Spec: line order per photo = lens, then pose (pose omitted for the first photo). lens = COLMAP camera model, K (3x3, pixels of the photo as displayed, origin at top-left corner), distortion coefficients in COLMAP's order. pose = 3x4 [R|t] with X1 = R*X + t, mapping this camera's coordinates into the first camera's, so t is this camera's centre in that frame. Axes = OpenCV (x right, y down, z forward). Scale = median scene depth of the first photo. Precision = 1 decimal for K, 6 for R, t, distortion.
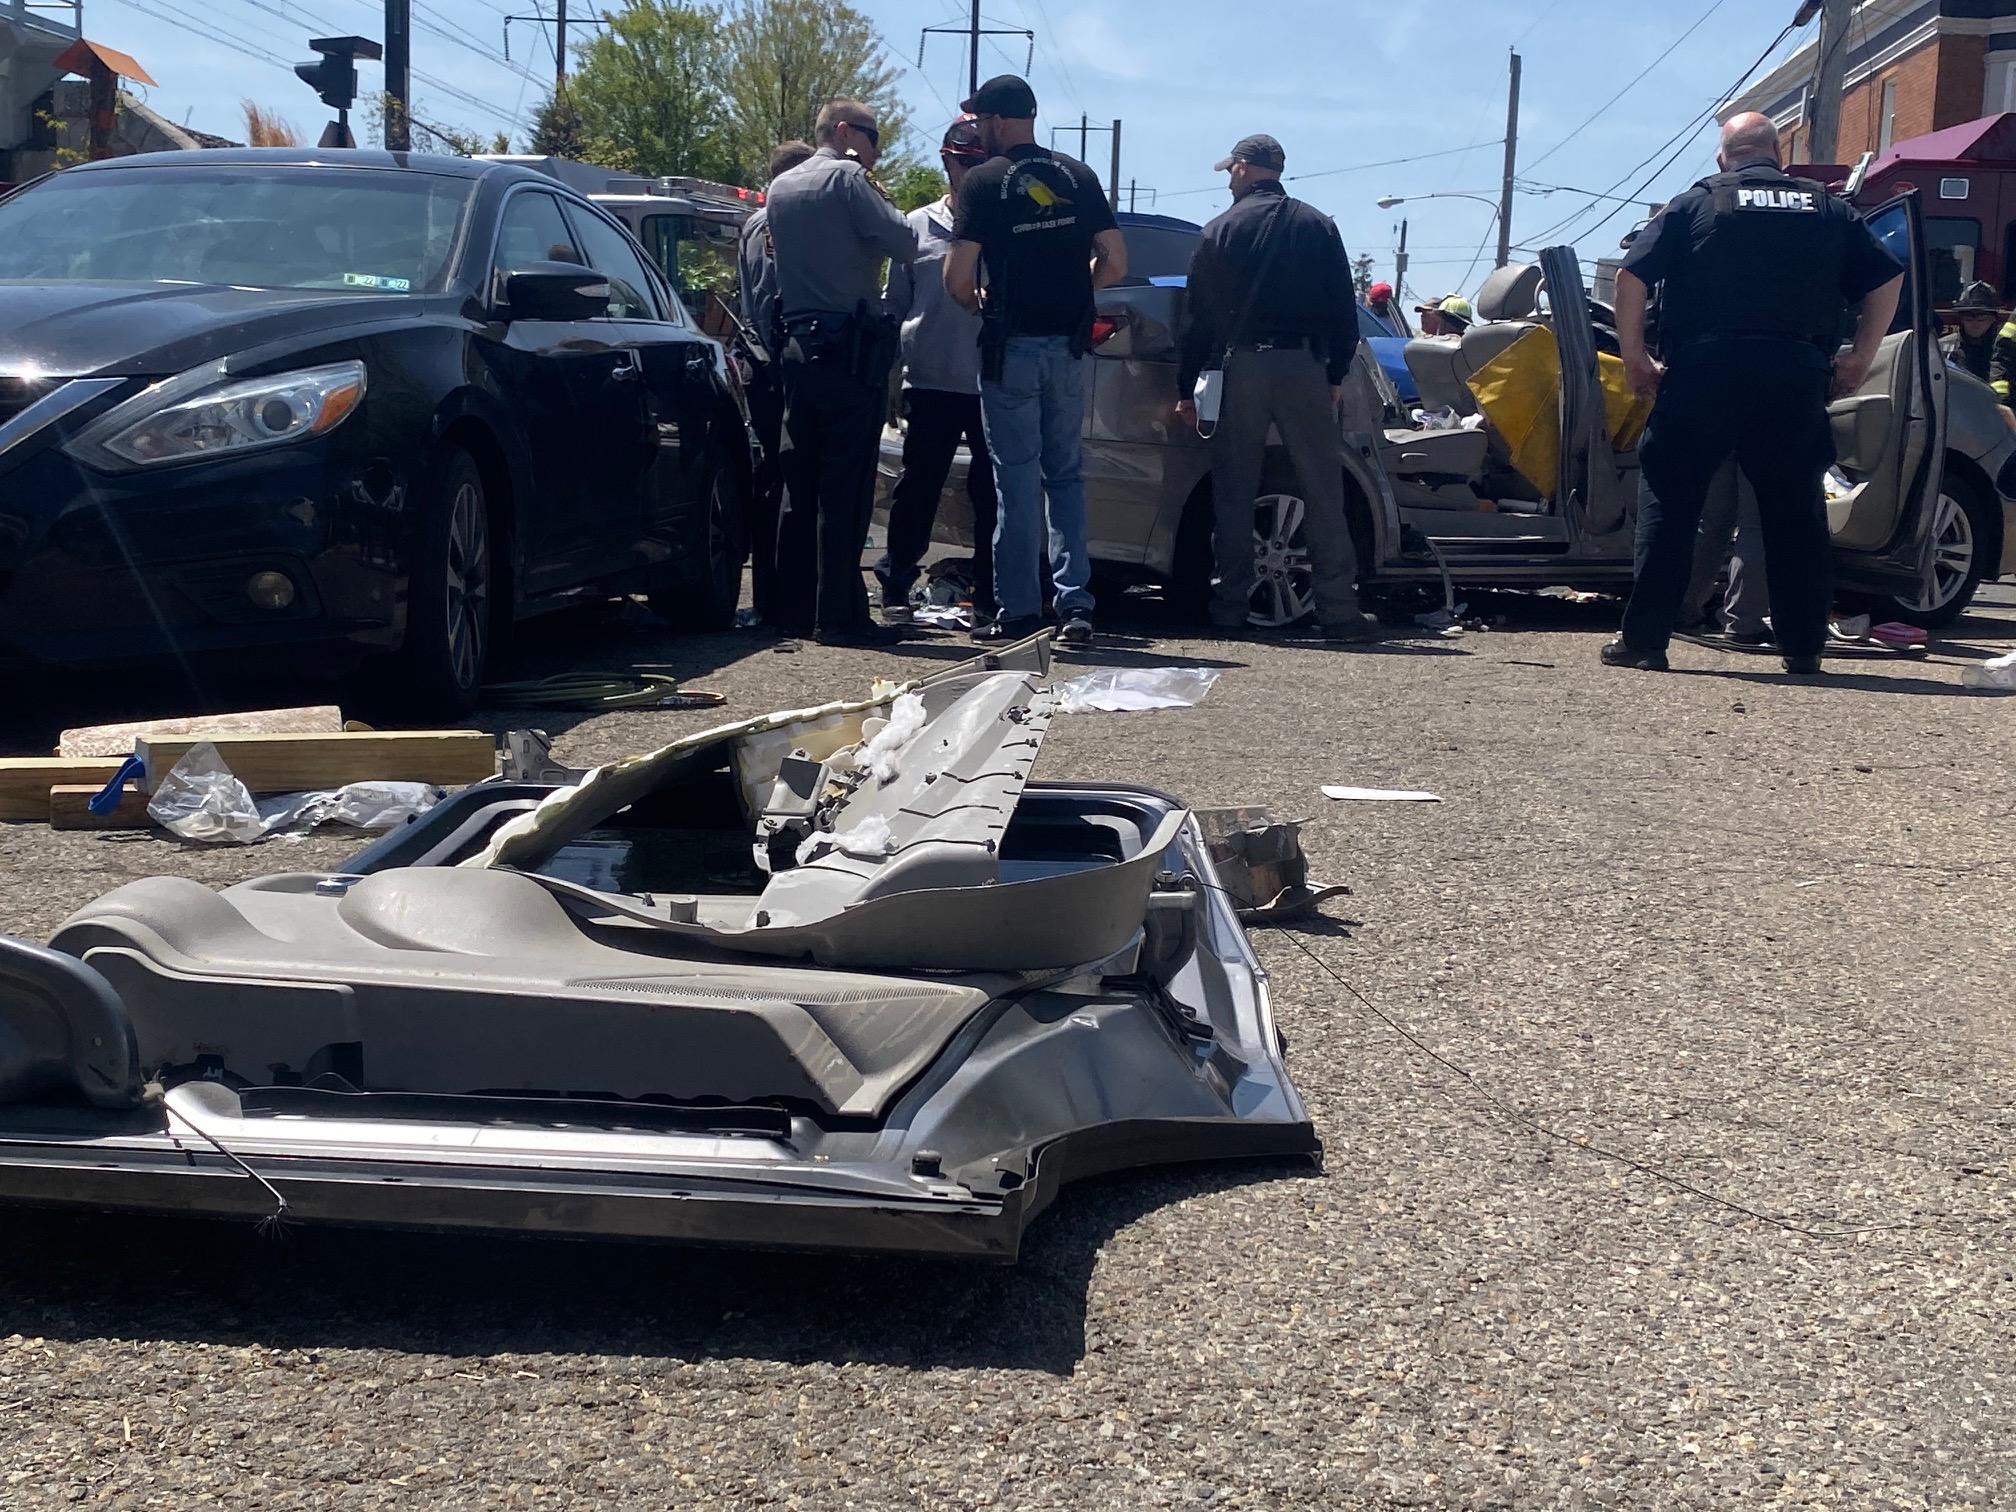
lens RADIAL K [[2483.9, 0, 1051.7], [0, 2483.9, 753.8], [0, 0, 1]] dist [0.247087, -0.761268]
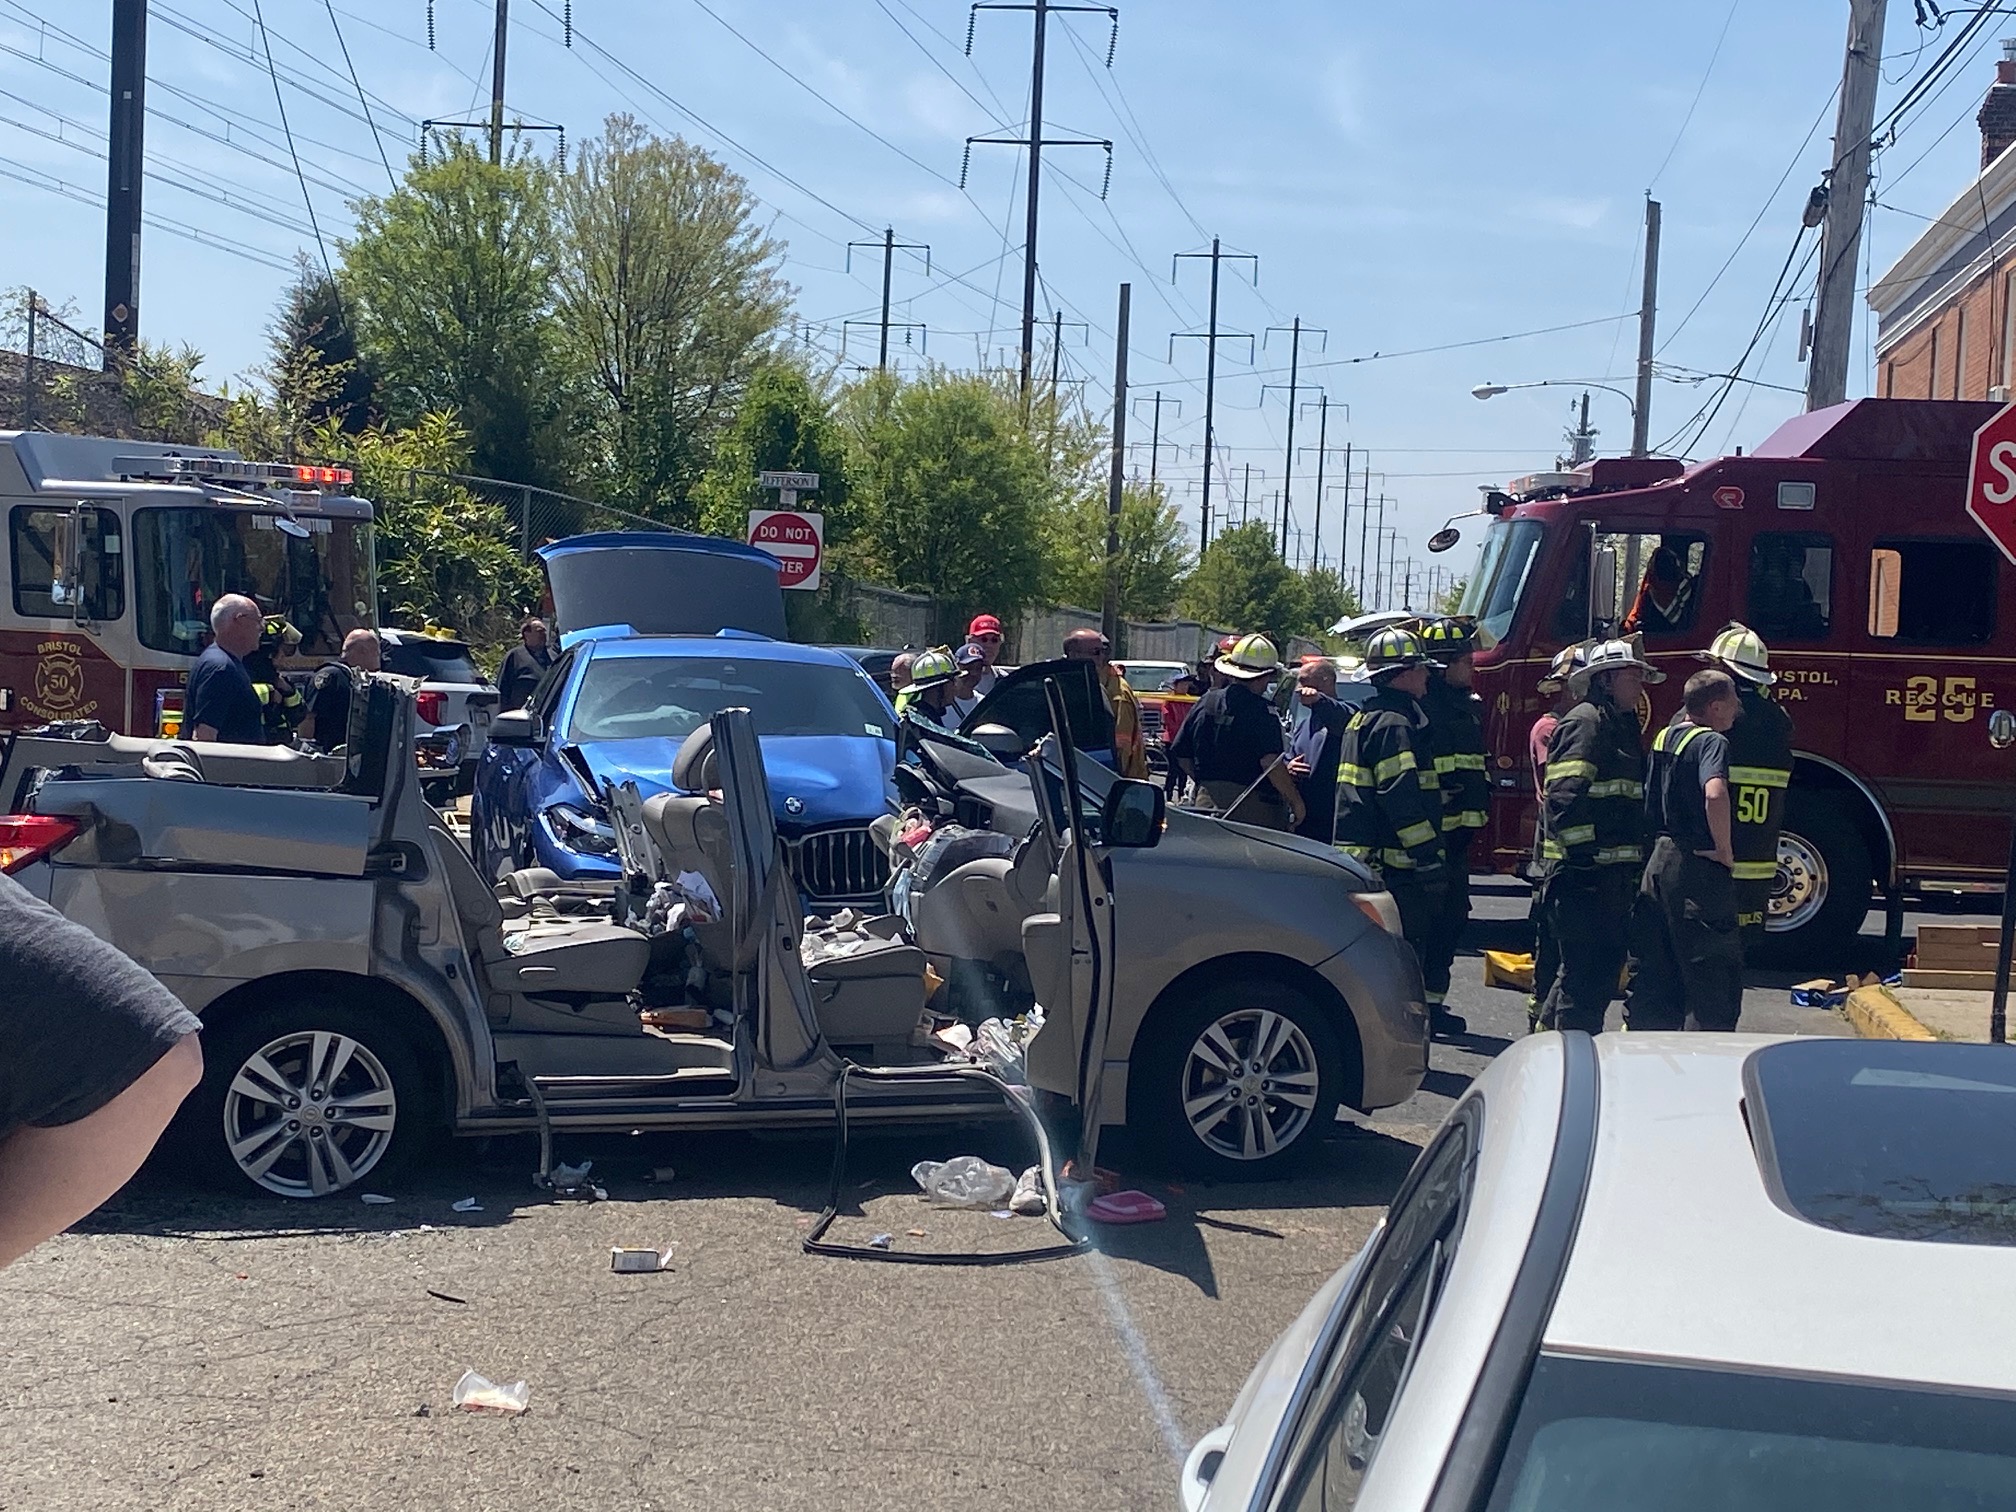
lens RADIAL K [[3377.6, 0, 1008.0], [0, 3377.6, 756.0], [0, 0, 1]] dist [0.186619, 0.004768]
pose [[0.998253, 0.007420, -0.058617, 0.335825], [-0.012948, 0.995440, -0.094510, -0.081930], [0.057648, 0.095104, 0.993797, -0.065482]]
